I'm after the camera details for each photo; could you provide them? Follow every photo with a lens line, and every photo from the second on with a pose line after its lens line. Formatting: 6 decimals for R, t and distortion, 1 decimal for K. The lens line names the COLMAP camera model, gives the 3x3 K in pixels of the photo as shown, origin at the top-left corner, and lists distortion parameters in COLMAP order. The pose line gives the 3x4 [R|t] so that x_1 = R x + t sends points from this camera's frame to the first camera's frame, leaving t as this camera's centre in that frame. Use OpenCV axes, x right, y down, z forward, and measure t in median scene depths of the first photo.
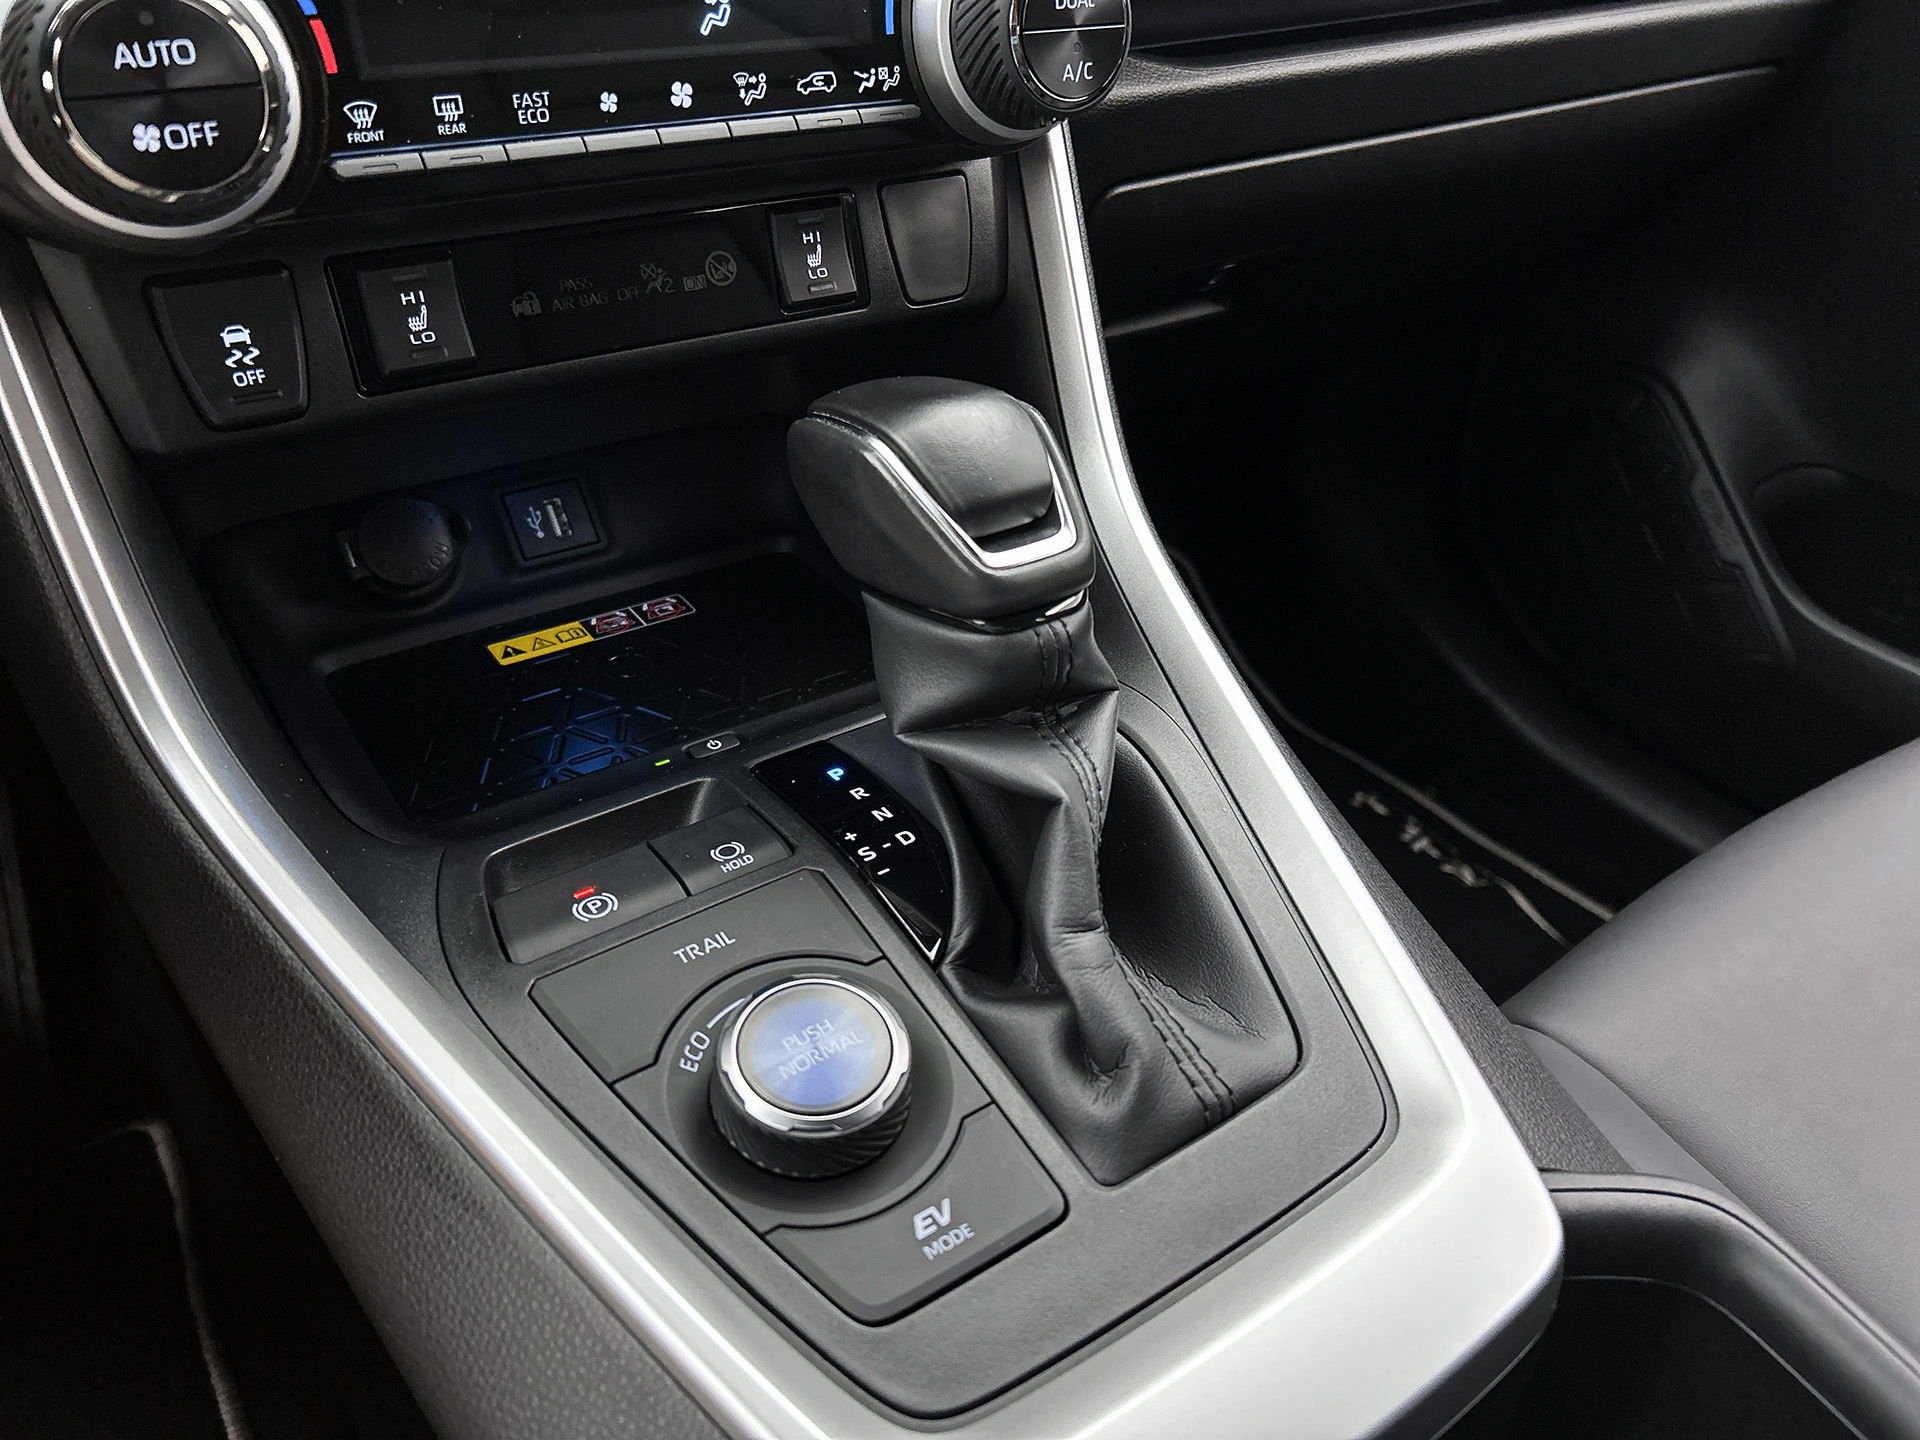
lens RADIAL K [[1466.8, 0, 985.3], [0, 1466.8, 732.4], [0, 0, 1]] dist [0.002798, -0.000567]
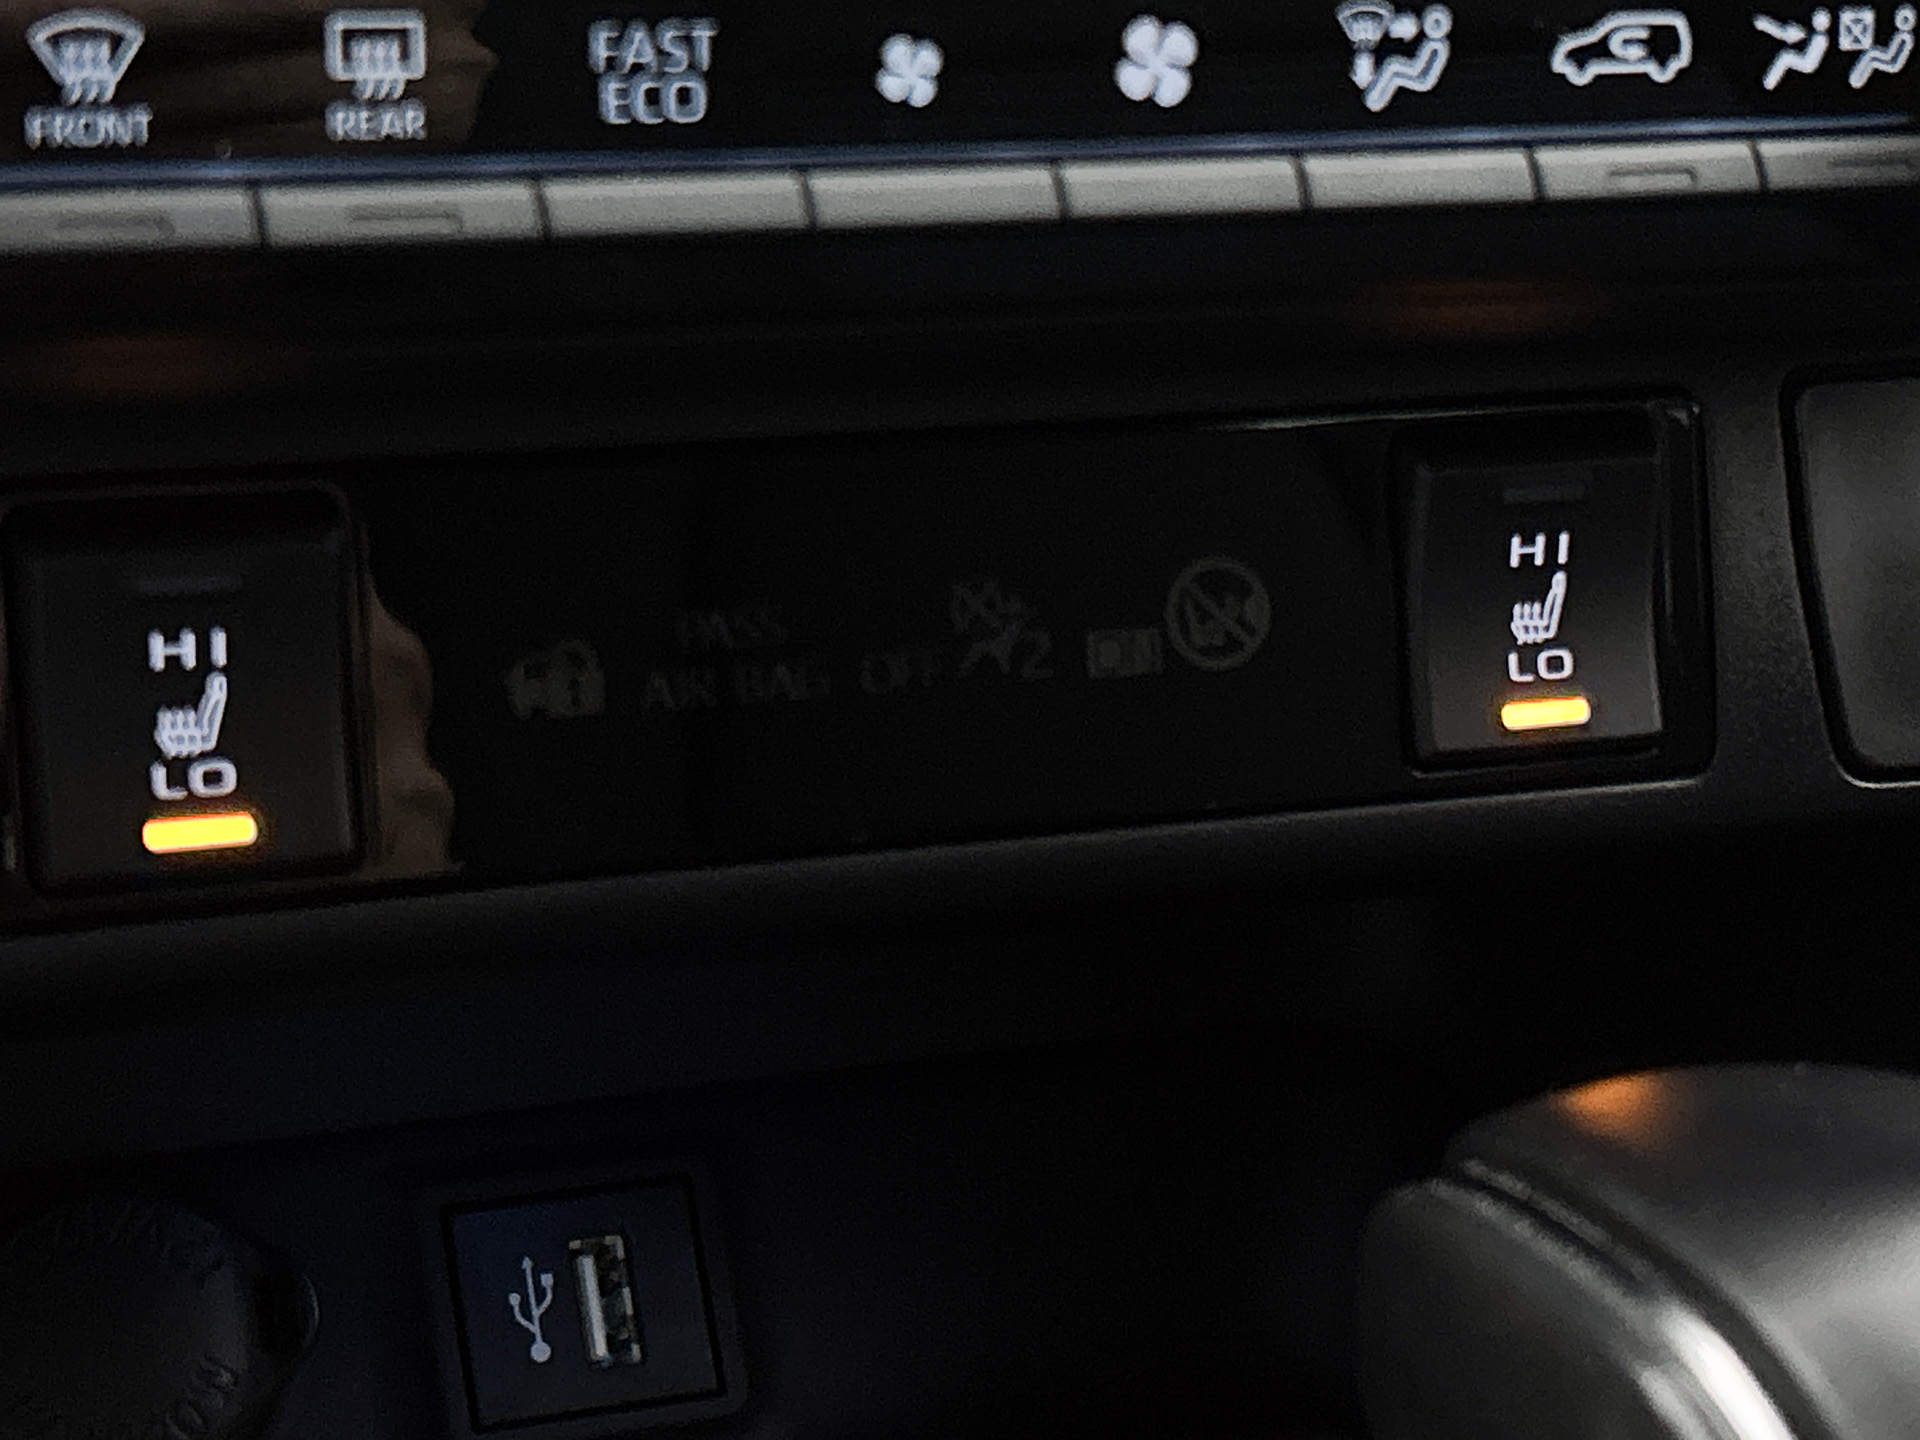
lens RADIAL K [[4049.4, 0, 978.5], [0, 4049.4, 726.2], [0, 0, 1]] dist [0.141273, 0.000000]
pose [[0.966755, 0.097074, -0.236563, -0.035245], [-0.152748, 0.961174, -0.229809, -0.111555], [0.205070, 0.258304, 0.944047, 0.252704]]
